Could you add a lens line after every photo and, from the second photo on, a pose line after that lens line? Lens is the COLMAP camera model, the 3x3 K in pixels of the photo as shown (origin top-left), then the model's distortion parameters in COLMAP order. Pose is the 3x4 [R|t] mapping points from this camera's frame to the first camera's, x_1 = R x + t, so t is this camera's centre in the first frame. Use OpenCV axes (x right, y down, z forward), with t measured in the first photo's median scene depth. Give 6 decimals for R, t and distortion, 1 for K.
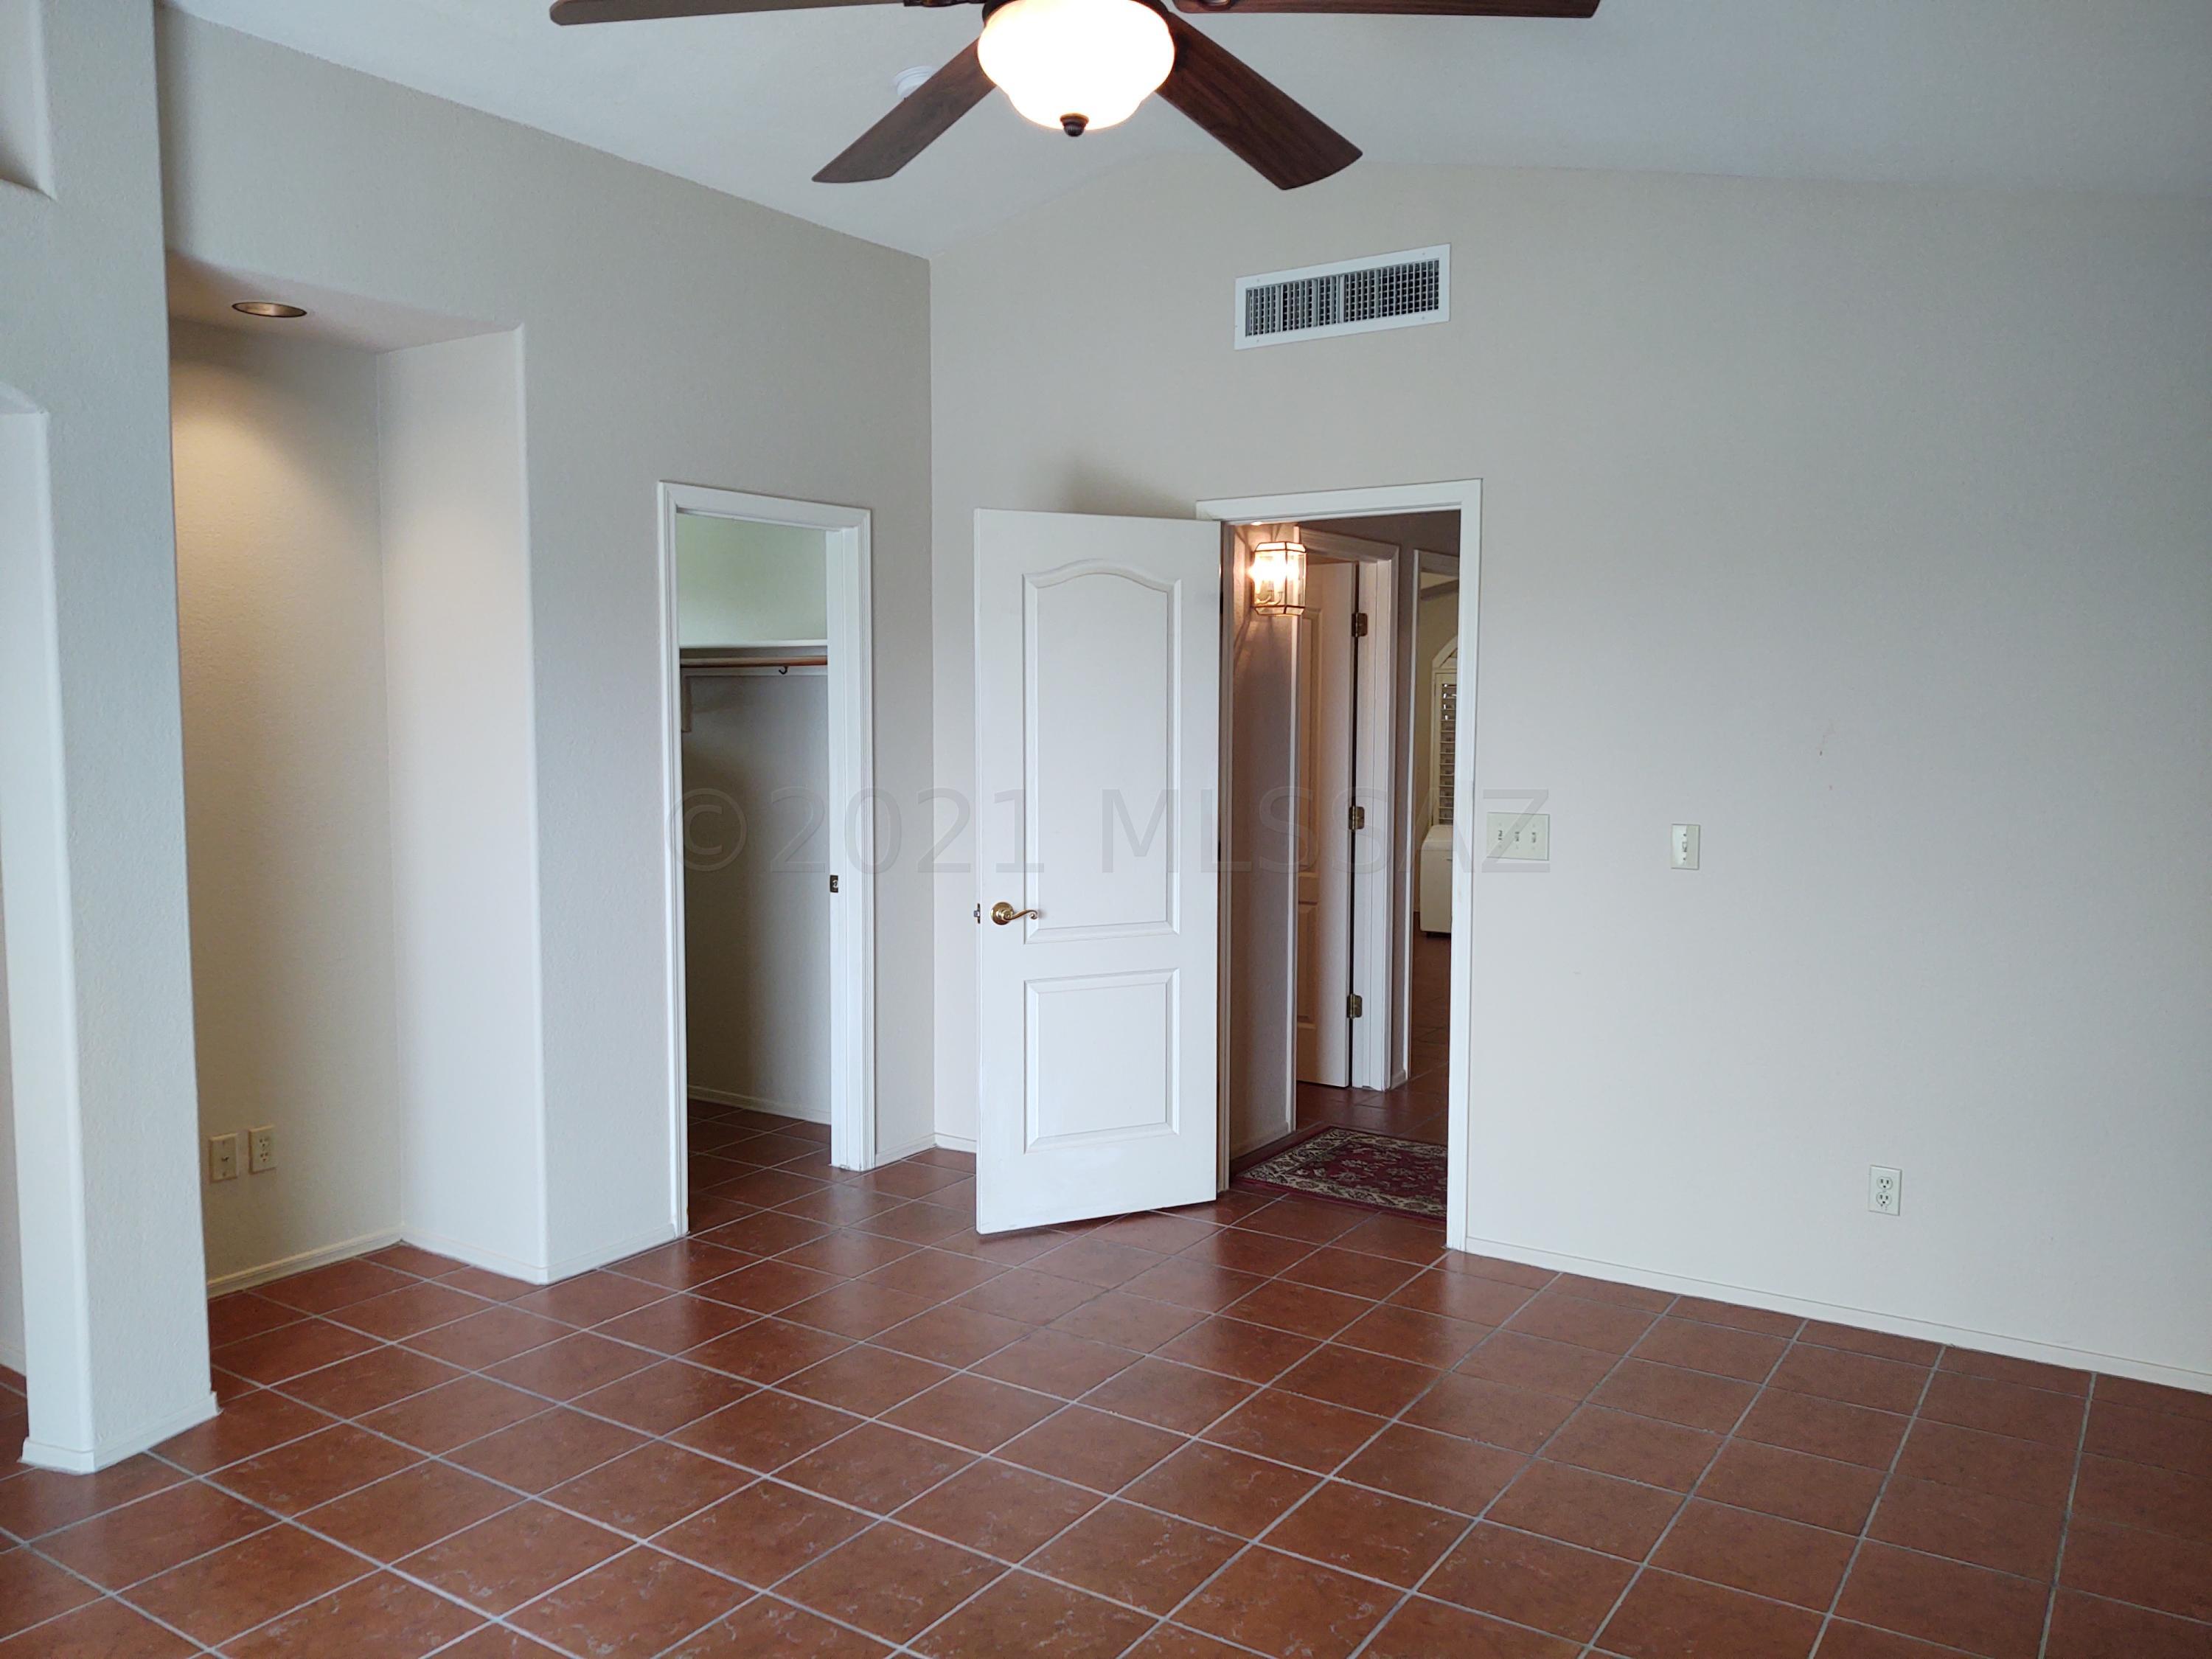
lens RADIAL K [[1686.7, 0, 1156.4], [0, 1686.7, 826.9], [0, 0, 1]] dist [0.023093, -0.016619]
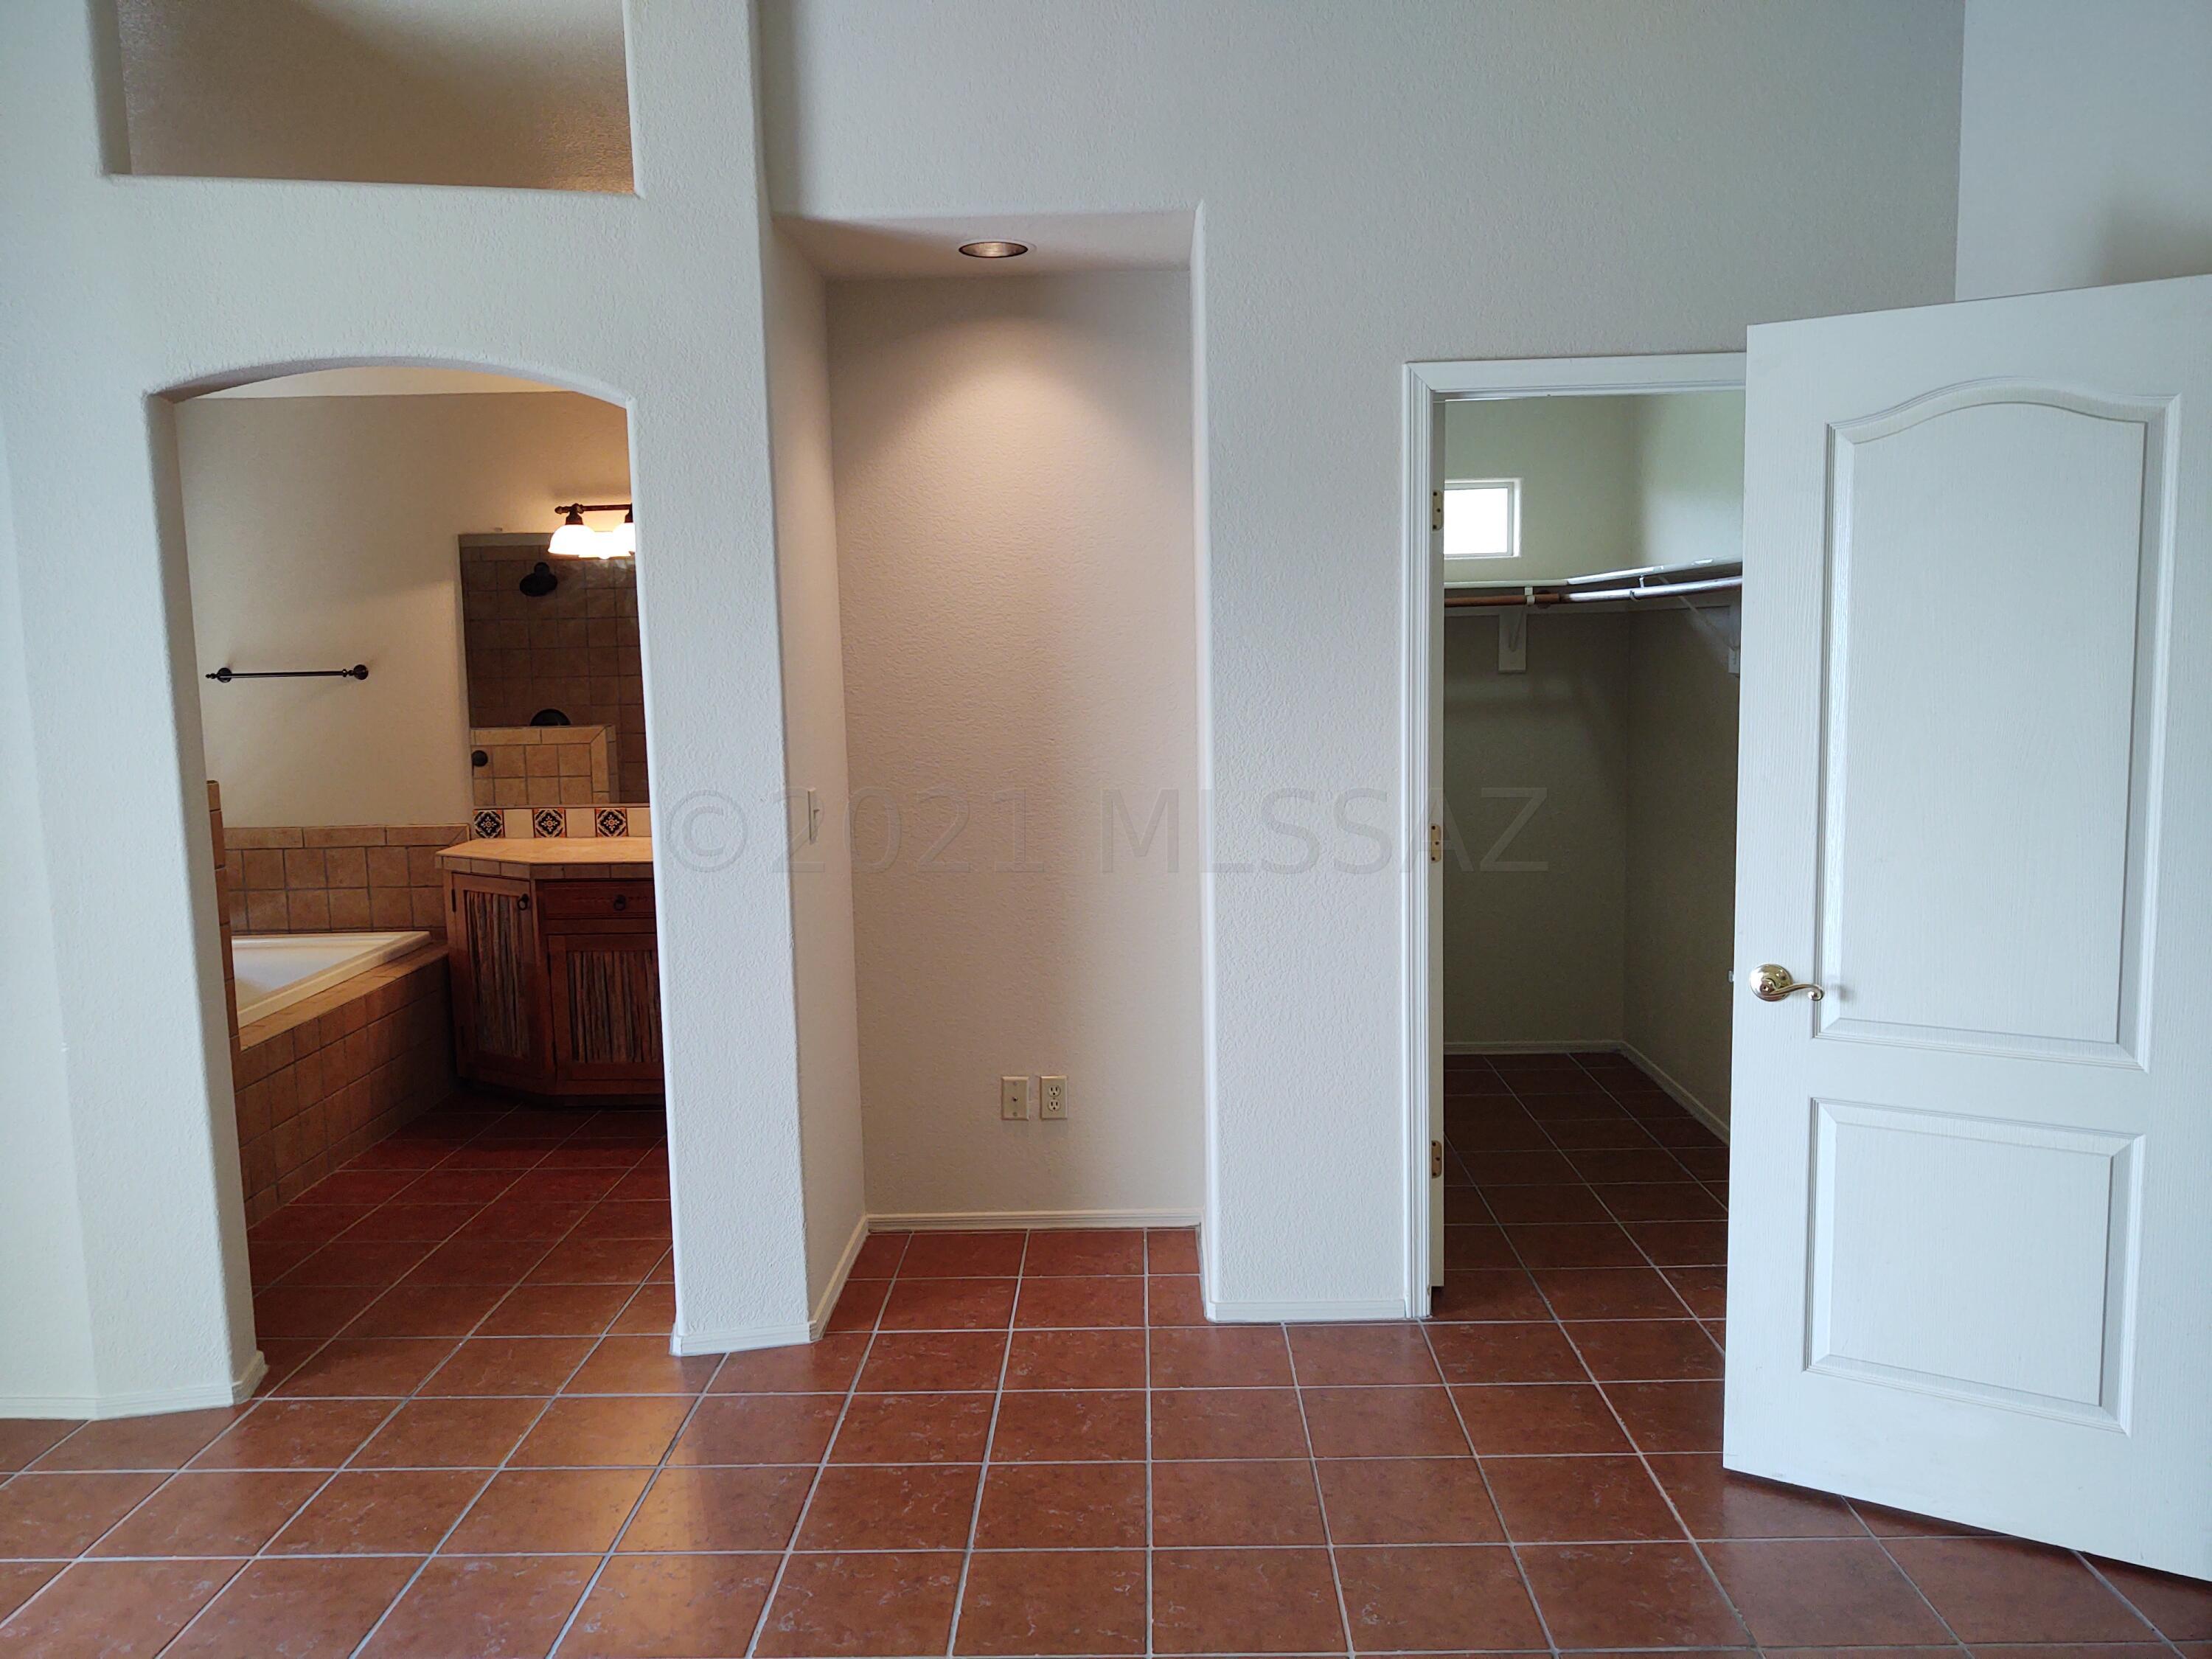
lens RADIAL K [[1686.7, 0, 1106.2], [0, 1686.7, 829.6], [0, 0, 1]] dist [0.023093, -0.016619]
pose [[0.517078, 0.081276, -0.852071, 0.306637], [-0.041993, 0.996692, 0.069588, -0.037479], [0.854908, -0.000202, 0.518780, 0.464961]]
